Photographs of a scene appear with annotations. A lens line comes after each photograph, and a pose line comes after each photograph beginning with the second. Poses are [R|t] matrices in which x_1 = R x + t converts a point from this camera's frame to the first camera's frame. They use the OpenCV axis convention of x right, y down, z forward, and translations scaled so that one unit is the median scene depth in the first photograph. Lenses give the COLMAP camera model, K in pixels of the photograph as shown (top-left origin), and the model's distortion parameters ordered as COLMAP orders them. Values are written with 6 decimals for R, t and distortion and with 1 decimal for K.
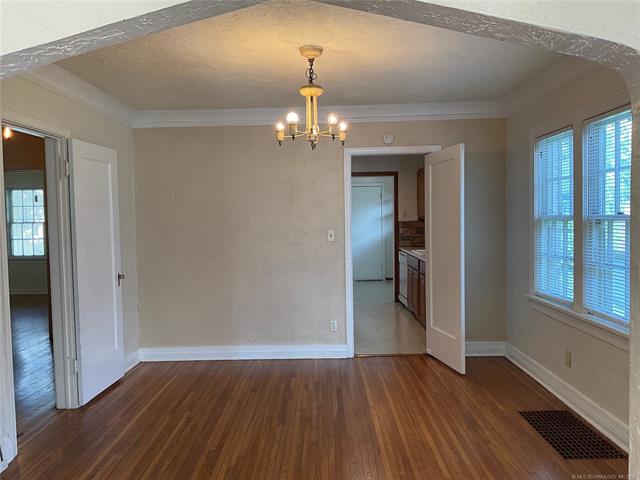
lens RADIAL K [[533.5, 0, 307.4], [0, 533.5, 243.2], [0, 0, 1]] dist [0.042063, -0.053871]
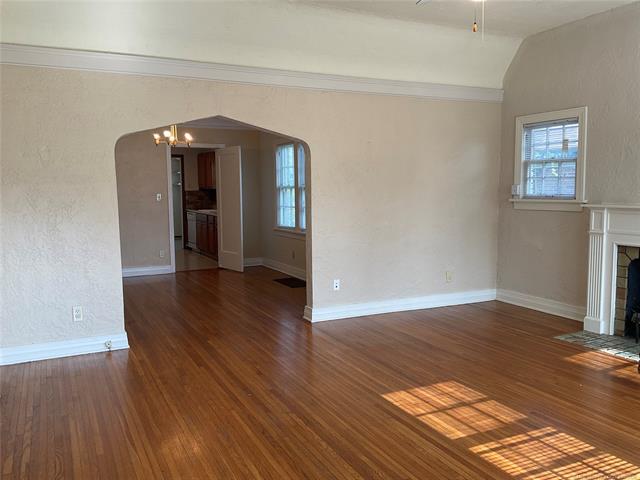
lens RADIAL K [[533.5, 0, 317.0], [0, 533.5, 240.5], [0, 0, 1]] dist [0.042063, -0.053871]
pose [[0.883333, -0.032726, 0.467603, -0.333416], [0.013659, 0.998933, 0.044108, 0.058306], [-0.468548, -0.032575, 0.882837, -0.725224]]
